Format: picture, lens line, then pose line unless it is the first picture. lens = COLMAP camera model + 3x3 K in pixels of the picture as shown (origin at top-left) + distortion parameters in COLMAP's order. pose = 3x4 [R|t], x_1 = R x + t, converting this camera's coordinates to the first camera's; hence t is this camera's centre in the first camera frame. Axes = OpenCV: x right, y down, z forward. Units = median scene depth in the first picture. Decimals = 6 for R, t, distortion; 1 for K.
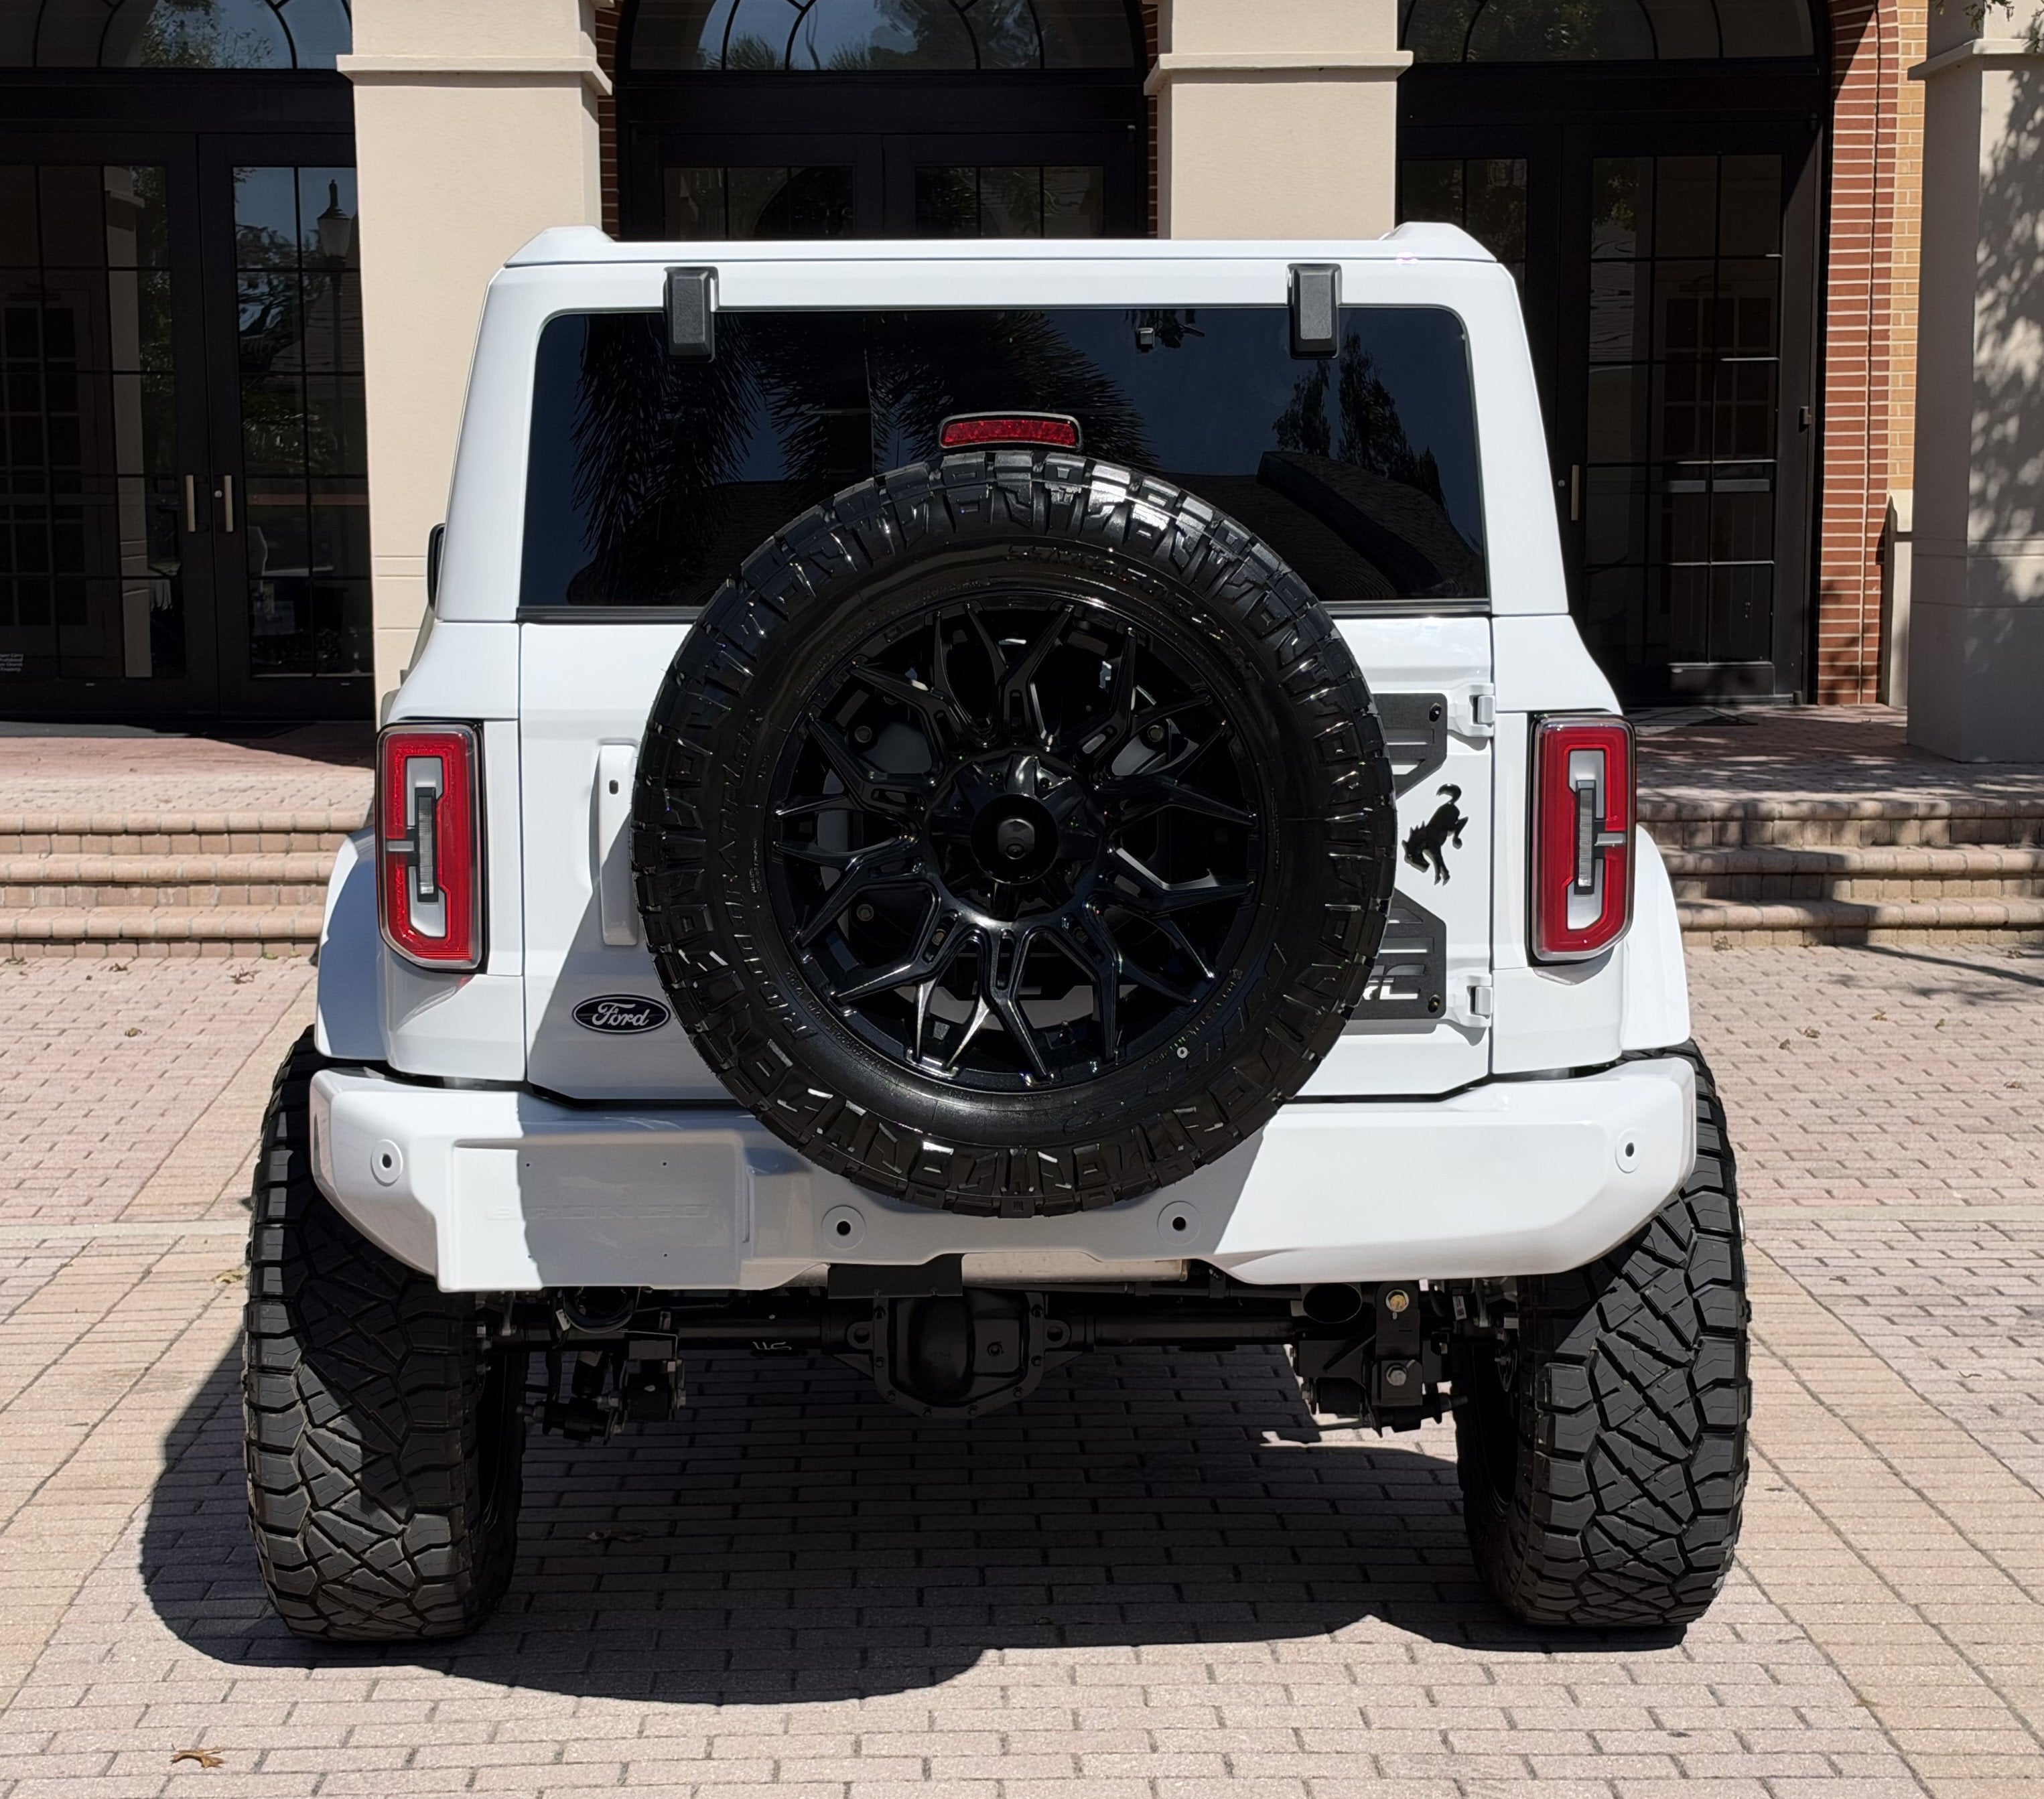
lens RADIAL K [[3825.6, 0, 1022.0], [0, 3825.6, 899.5], [0, 0, 1]] dist [0.388165, -1.859550]
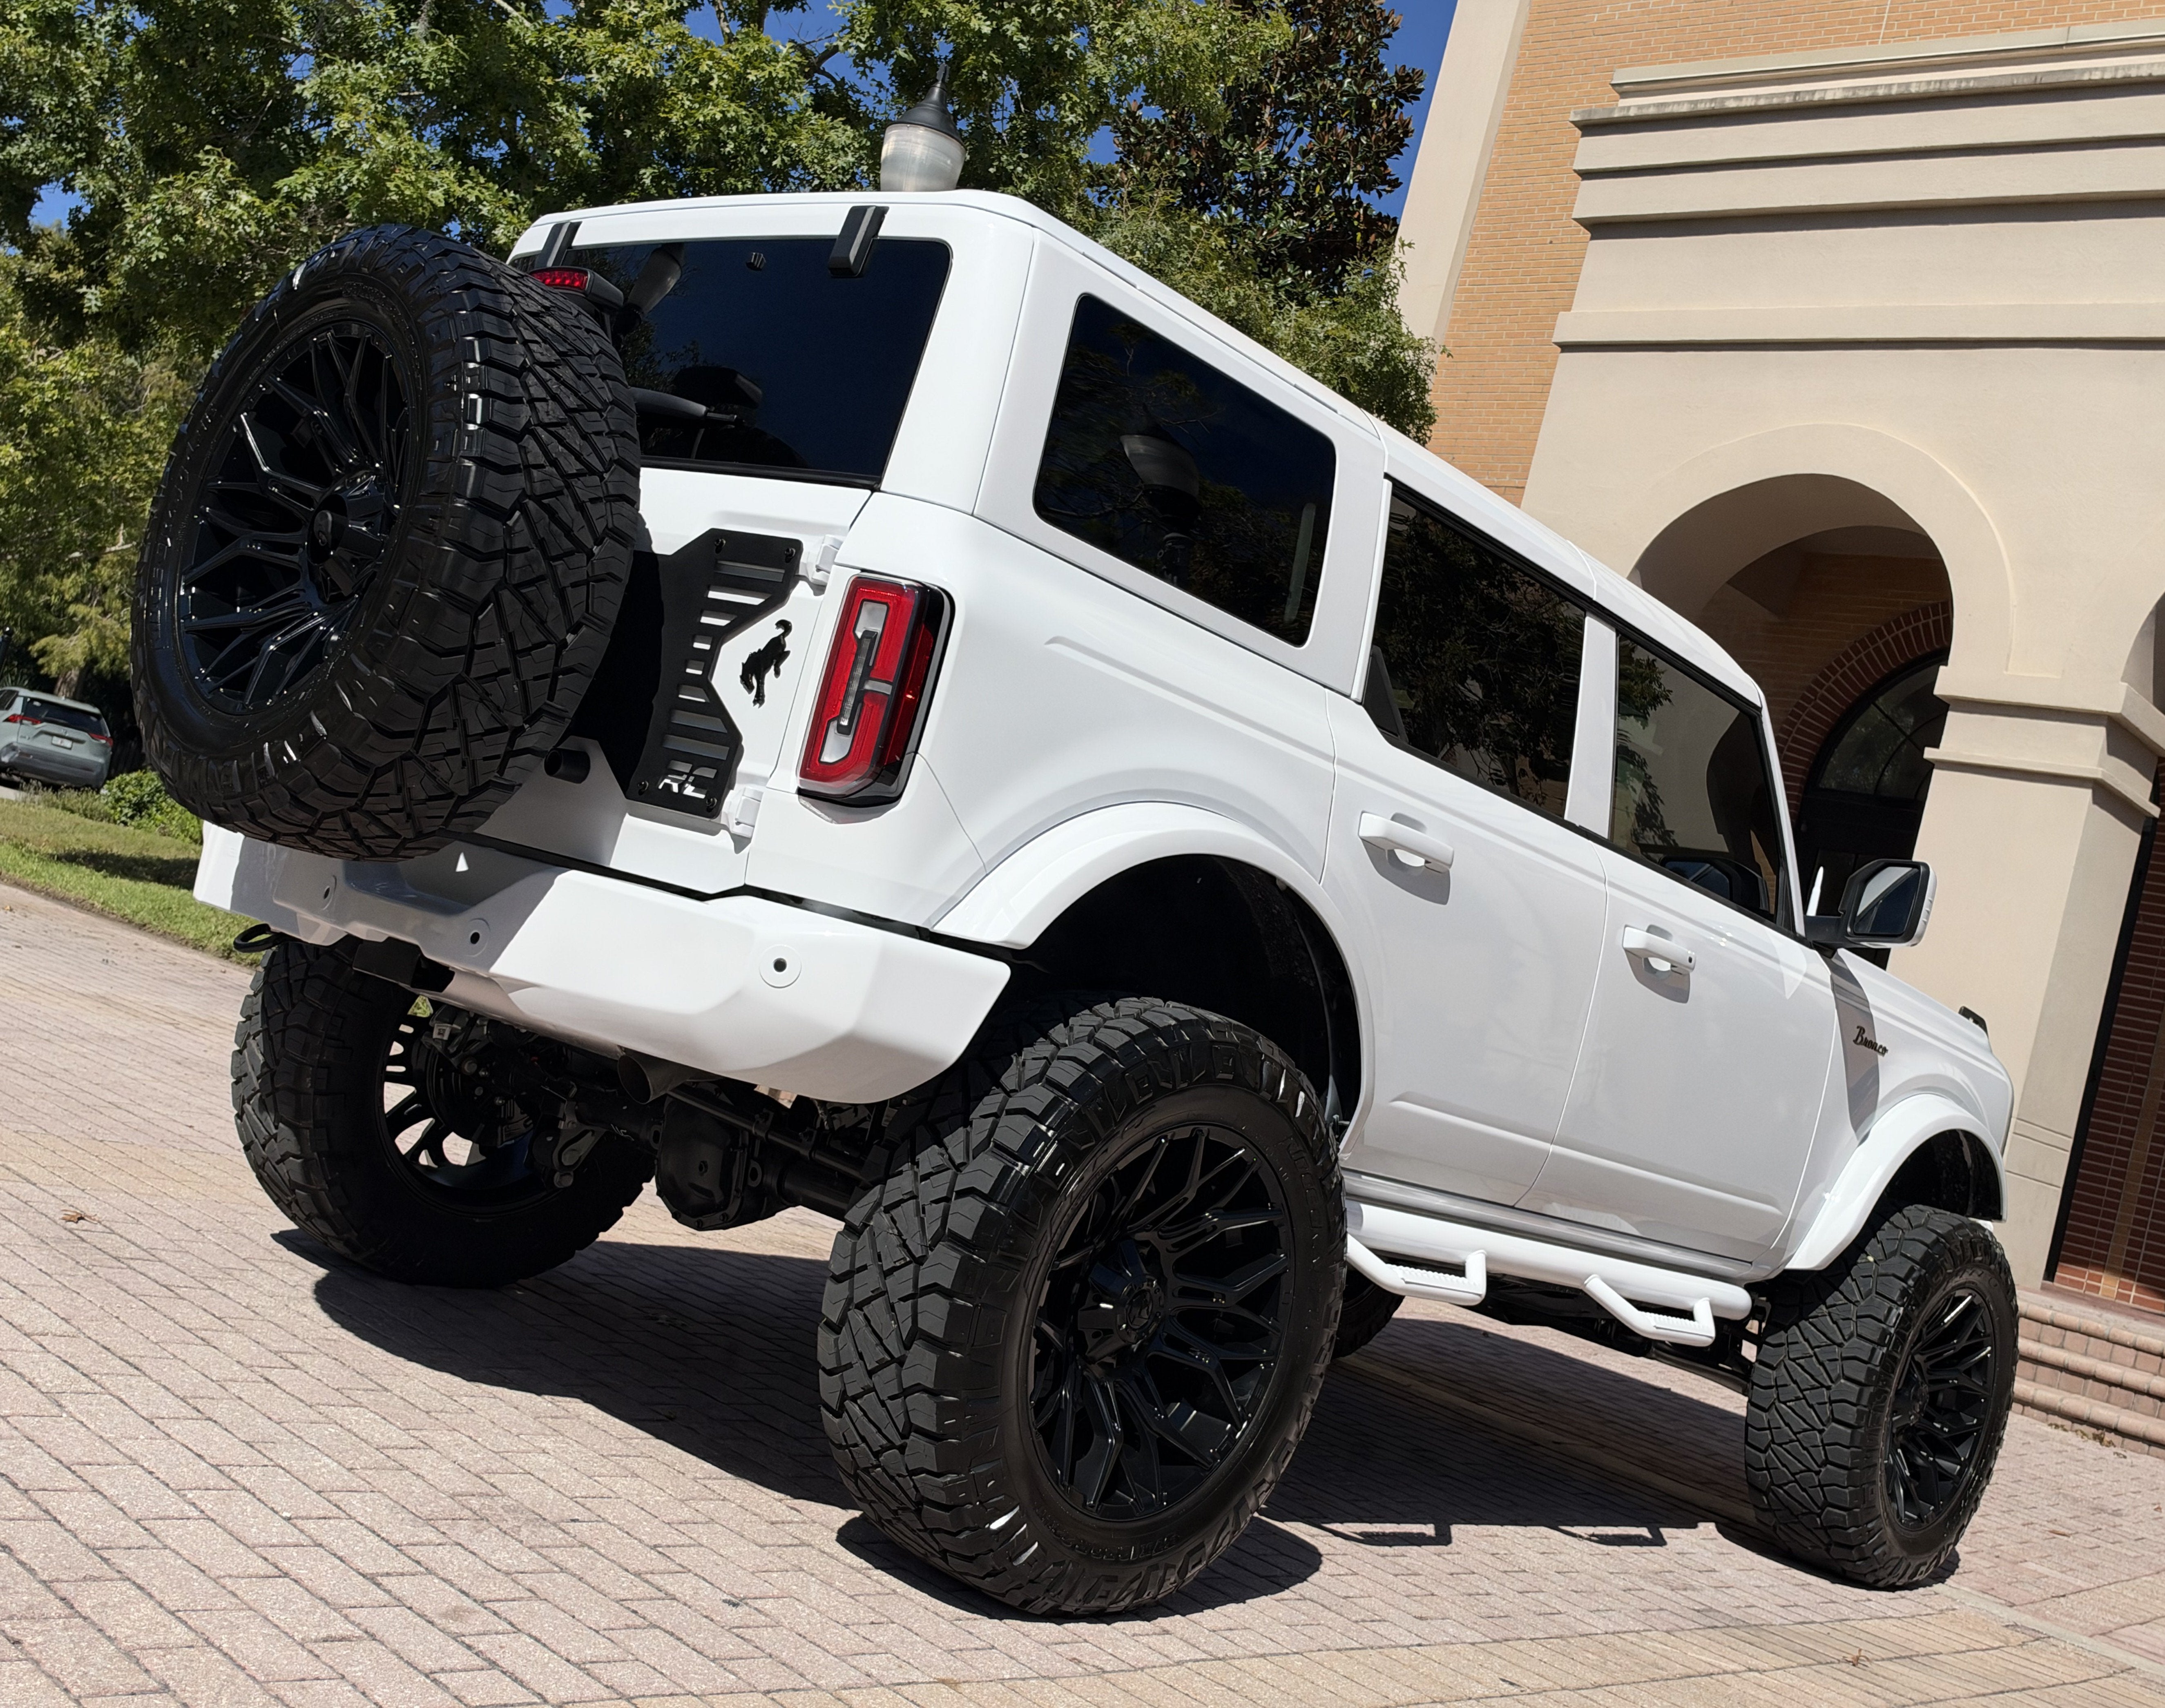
lens RADIAL K [[2327.4, 0, 1181.5], [0, 2327.4, 846.0], [0, 0, 1]] dist [0.097351, 0.006386]
pose [[0.709419, 0.139139, -0.690917, 0.664080], [-0.322896, 0.935547, -0.143140, 0.089870], [0.626469, 0.324641, 0.708622, 0.617051]]
